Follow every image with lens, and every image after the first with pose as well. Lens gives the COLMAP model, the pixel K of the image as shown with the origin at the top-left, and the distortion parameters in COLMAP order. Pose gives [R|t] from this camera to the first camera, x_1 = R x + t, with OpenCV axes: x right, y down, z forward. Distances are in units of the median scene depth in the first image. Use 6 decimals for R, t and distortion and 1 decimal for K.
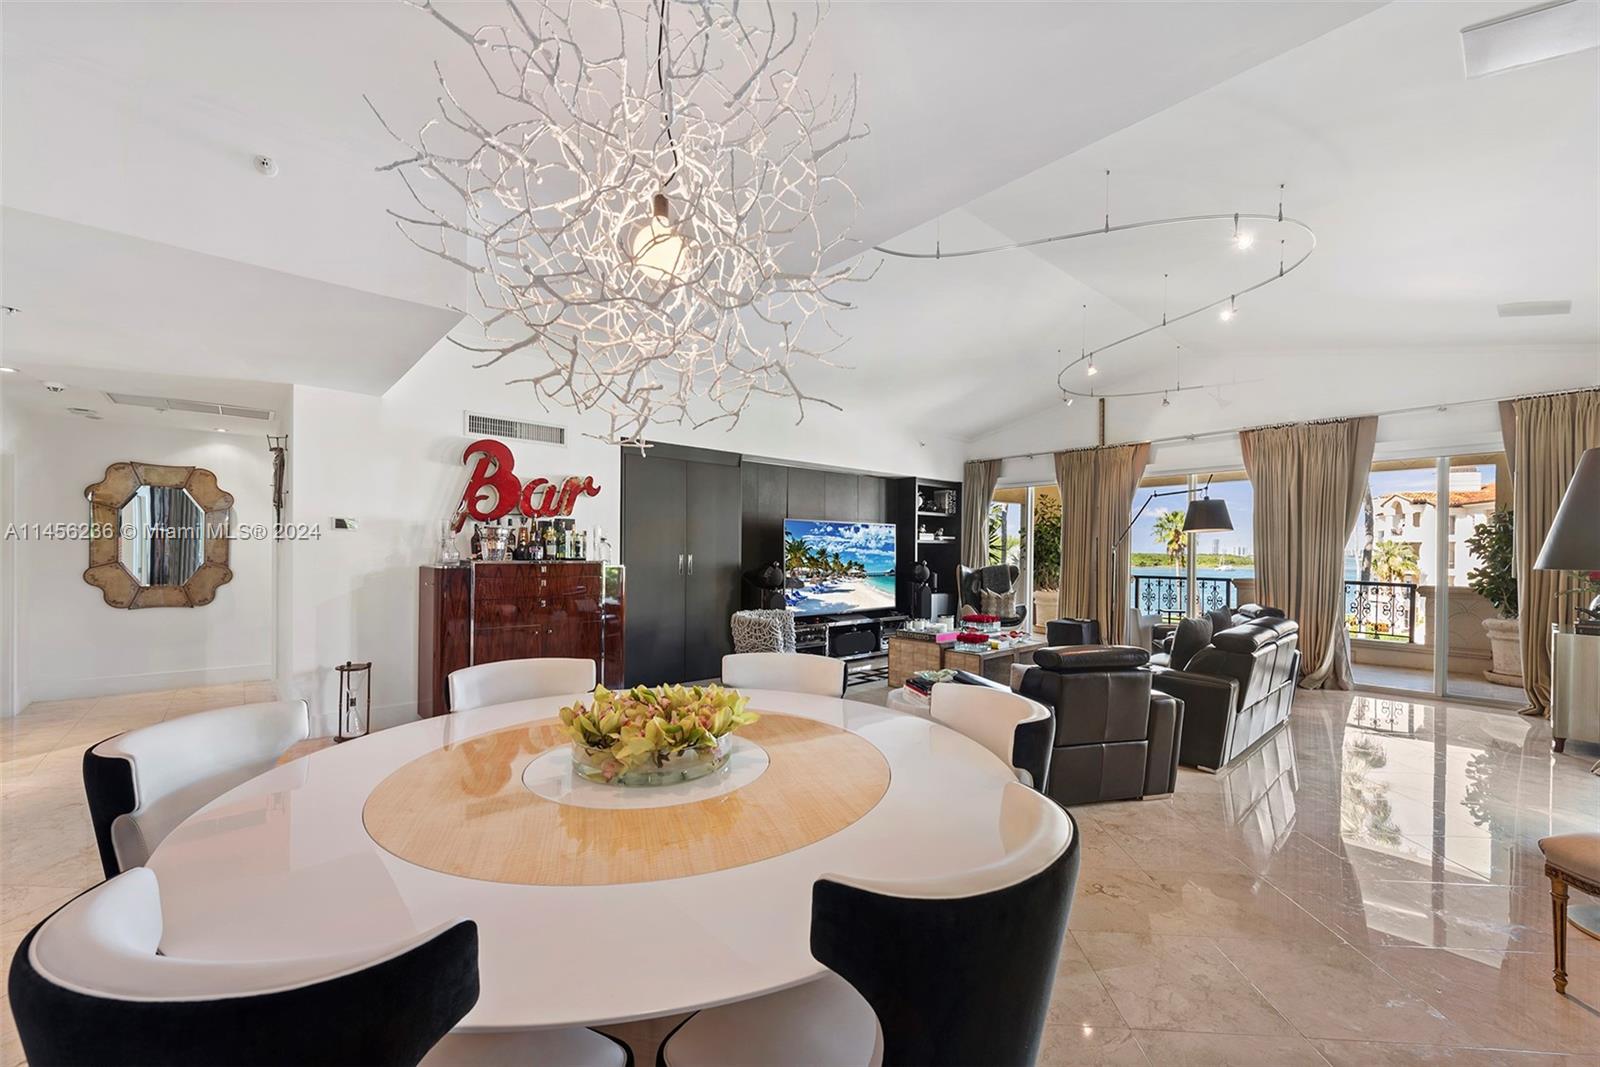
lens RADIAL K [[645.0, 0, 803.7], [0, 645.0, 555.4], [0, 0, 1]] dist [0.010455, -0.000528]
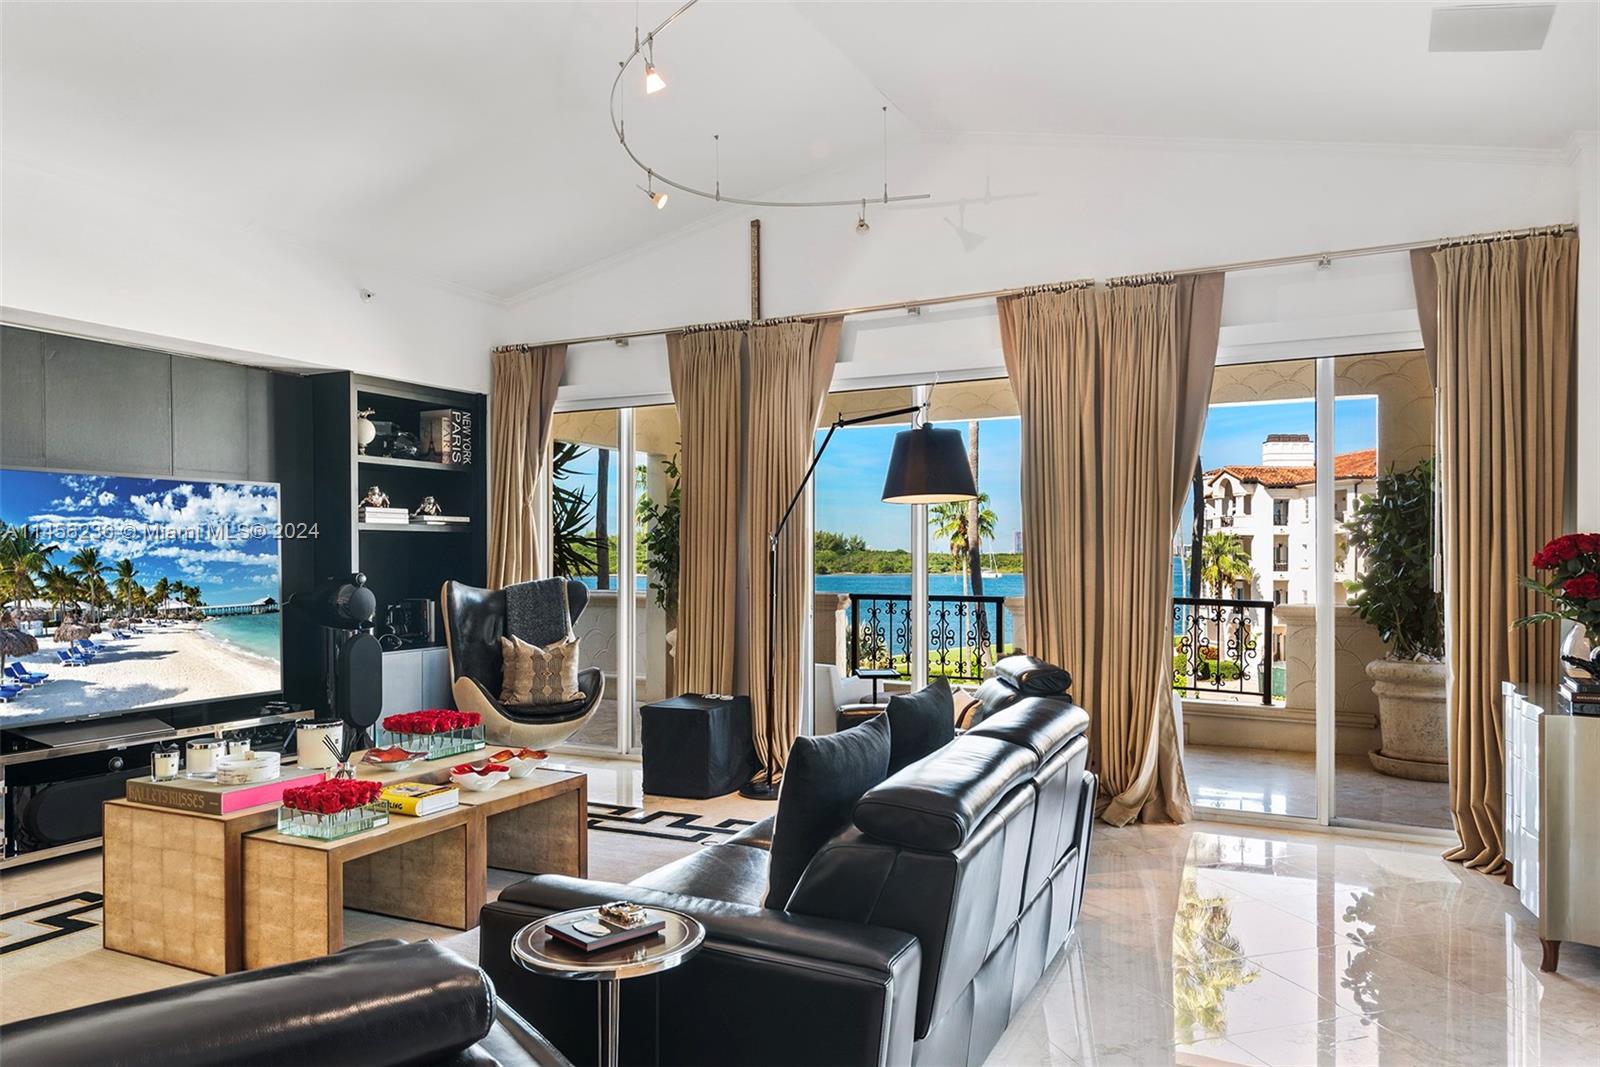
lens RADIAL K [[1100.3, 0, 803.4], [0, 1100.3, 580.0], [0, 0, 1]] dist [-0.003010, 0.000349]
pose [[0.931133, -0.020290, 0.364115, 0.198551], [0.014561, 0.999723, 0.018472, 0.002106], [-0.364389, -0.011898, 0.931171, 0.241962]]
